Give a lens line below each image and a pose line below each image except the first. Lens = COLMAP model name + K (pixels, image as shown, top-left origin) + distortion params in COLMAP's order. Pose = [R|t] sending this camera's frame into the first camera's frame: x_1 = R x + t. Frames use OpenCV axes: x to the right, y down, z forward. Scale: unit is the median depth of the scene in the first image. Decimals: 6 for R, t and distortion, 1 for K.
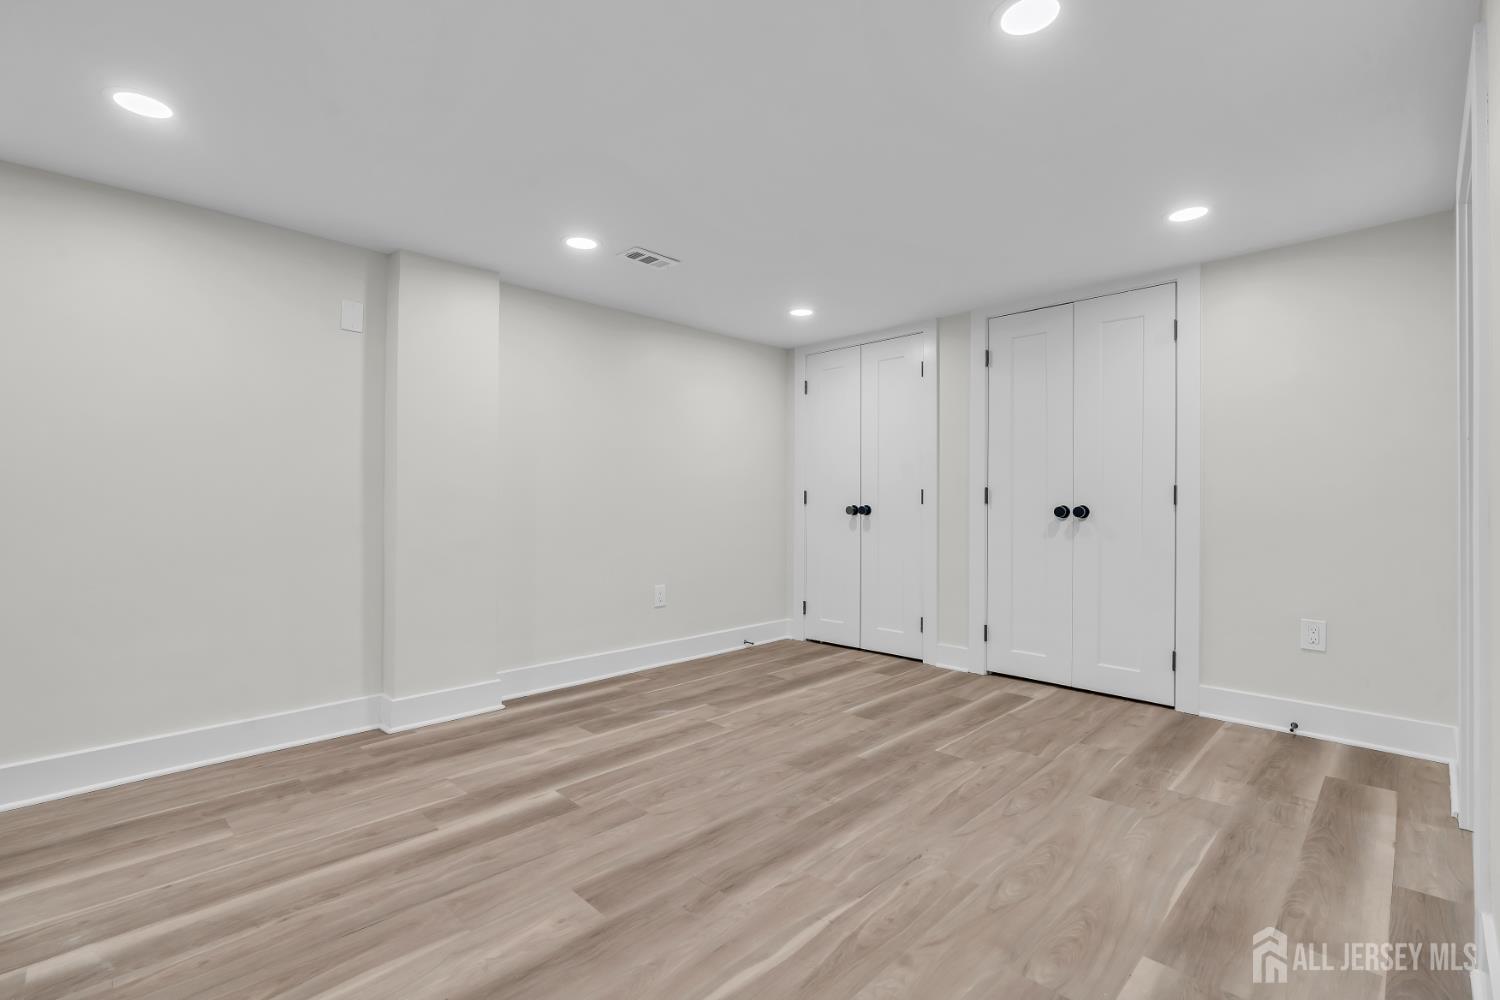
lens RADIAL K [[676.7, 0, 750.0], [0, 676.7, 500.0], [0, 0, 1]] dist [-0.014074, 0.007028]
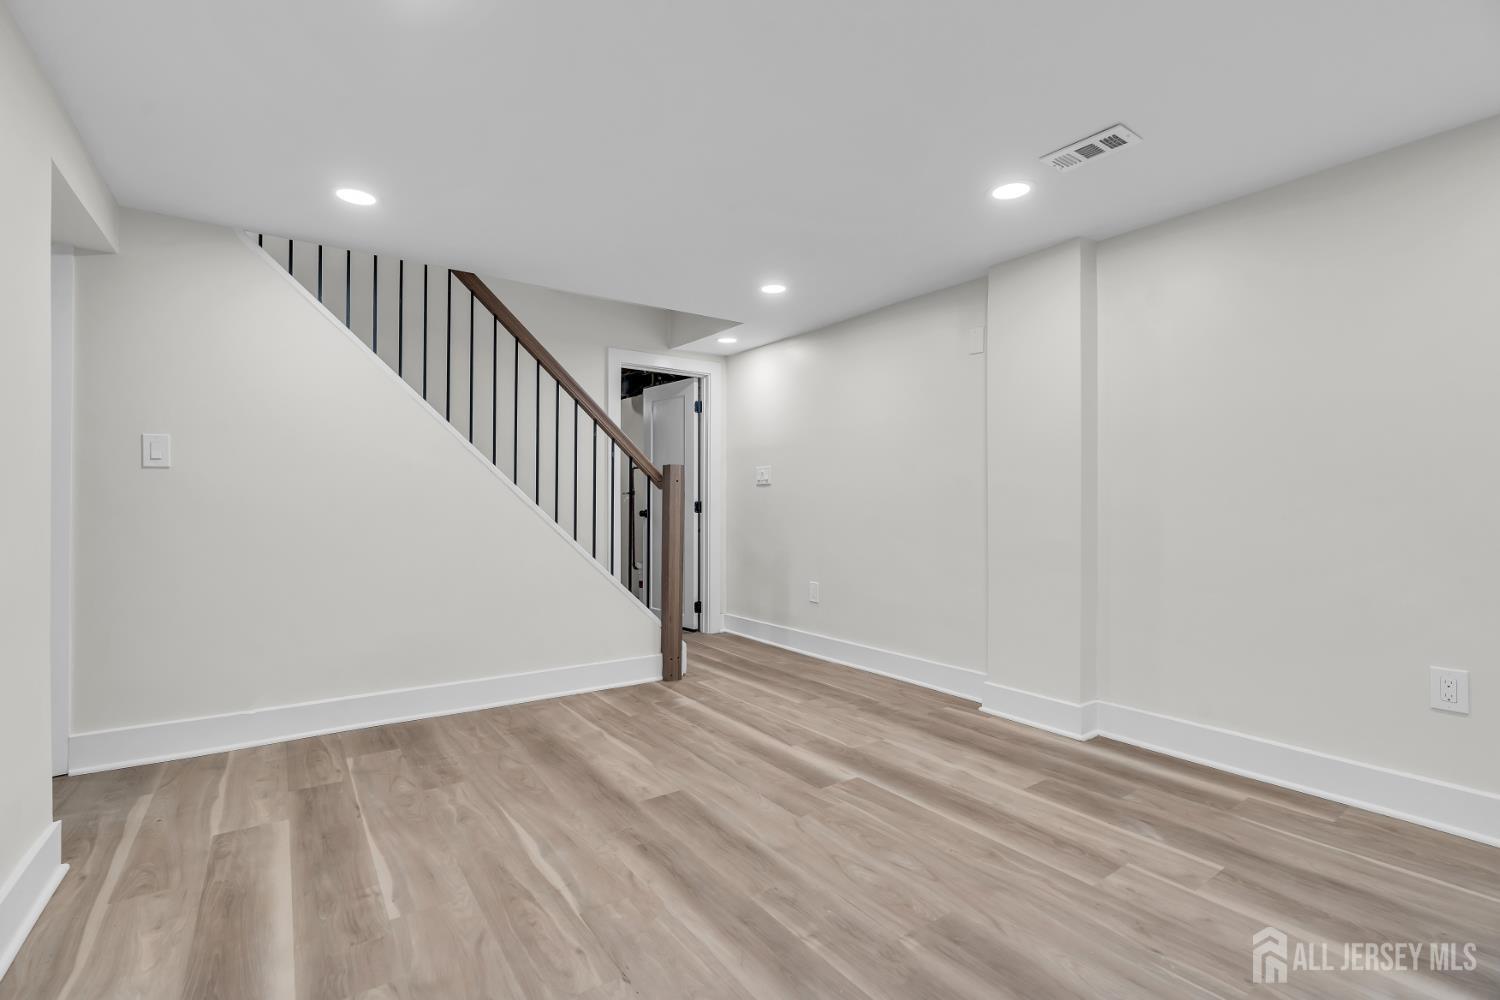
lens RADIAL K [[676.7, 0, 750.0], [0, 676.7, 500.0], [0, 0, 1]] dist [-0.014074, 0.007028]
pose [[-0.173976, -0.000474, -0.984750, 0.778831], [0.005577, 0.999983, -0.001467, -0.000063], [0.984734, -0.005747, -0.173971, 1.026512]]
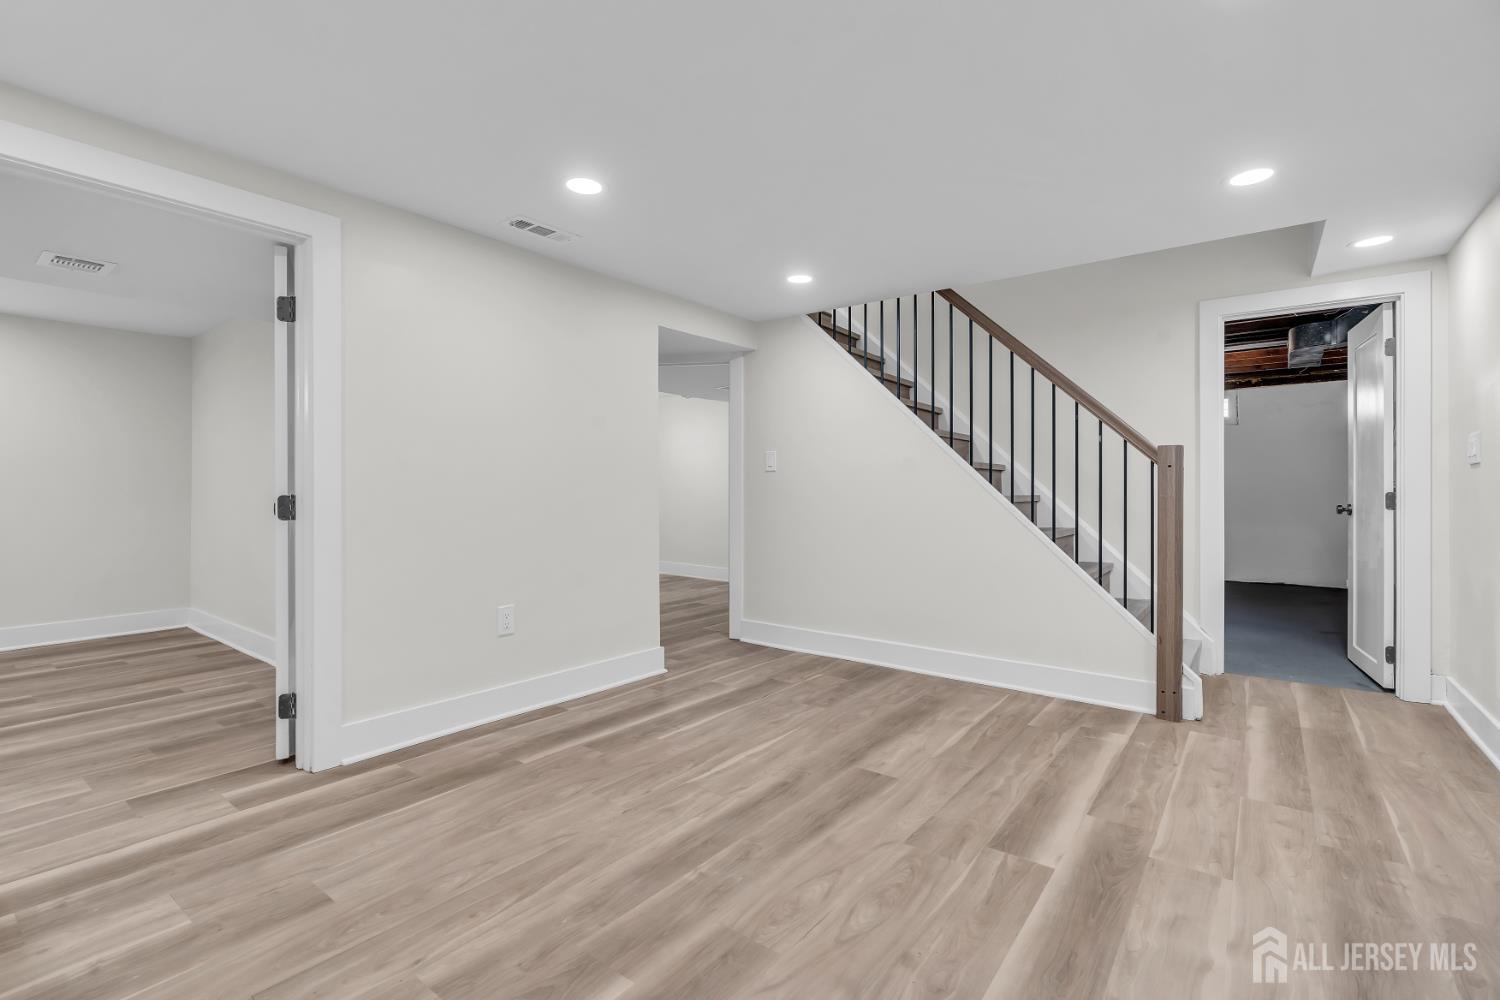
lens RADIAL K [[676.7, 0, 750.0], [0, 676.7, 500.0], [0, 0, 1]] dist [-0.014074, 0.007028]
pose [[-0.991477, 0.000851, -0.130280, 0.154904], [-0.000009, 0.999978, 0.006600, 0.005549], [0.130283, 0.006545, -0.991455, 1.723183]]
